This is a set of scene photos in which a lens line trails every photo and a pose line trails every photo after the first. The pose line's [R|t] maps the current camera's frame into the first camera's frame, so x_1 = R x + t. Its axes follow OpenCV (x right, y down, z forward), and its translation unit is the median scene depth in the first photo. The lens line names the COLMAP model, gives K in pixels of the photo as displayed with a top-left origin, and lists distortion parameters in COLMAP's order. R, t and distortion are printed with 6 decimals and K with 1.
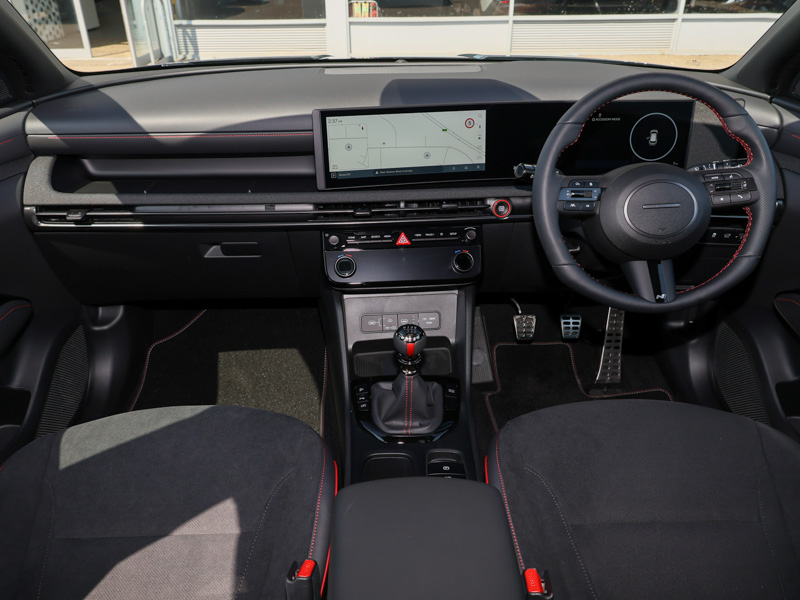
lens RADIAL K [[650.8, 0, 400.0], [0, 650.8, 300.0], [0, 0, 1]] dist [0.012825, 0.002730]
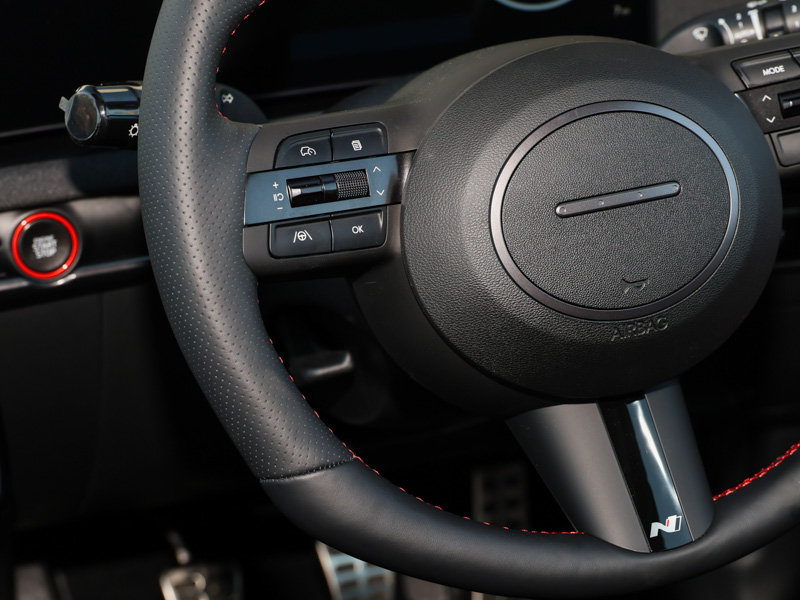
lens RADIAL K [[1949.5, 0, 400.0], [0, 1949.5, 300.0], [0, 0, 1]] dist [-0.033236, 0.426054]
pose [[0.949063, -0.139155, 0.282692, 0.067913], [0.149169, 0.988711, -0.014103, -0.087543], [-0.277538, 0.055553, 0.959107, 0.211604]]
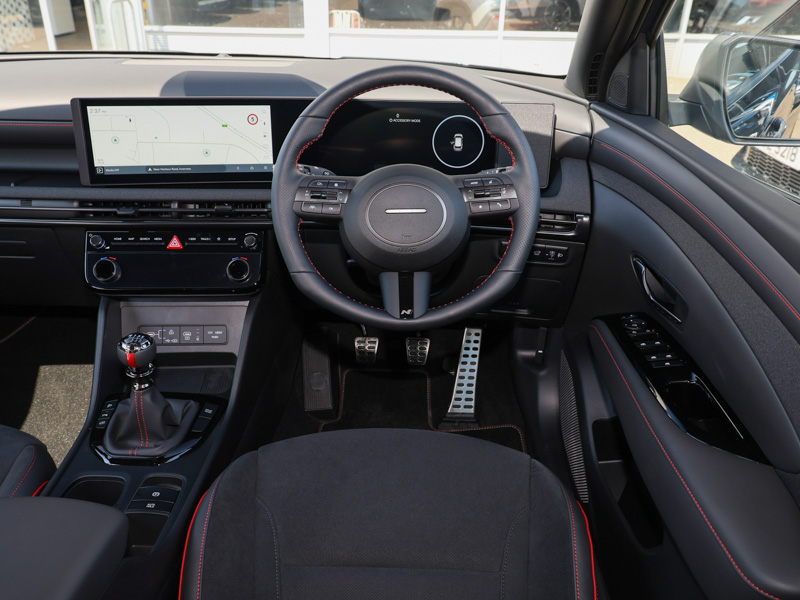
lens RADIAL K [[697.9, 0, 400.0], [0, 697.9, 300.0], [0, 0, 1]] dist [0.008760, 0.008618]
pose [[0.998790, 0.038611, -0.030451, 0.356799], [-0.039976, 0.998161, -0.045574, 0.019083], [0.028635, 0.046736, 0.998497, 0.035677]]
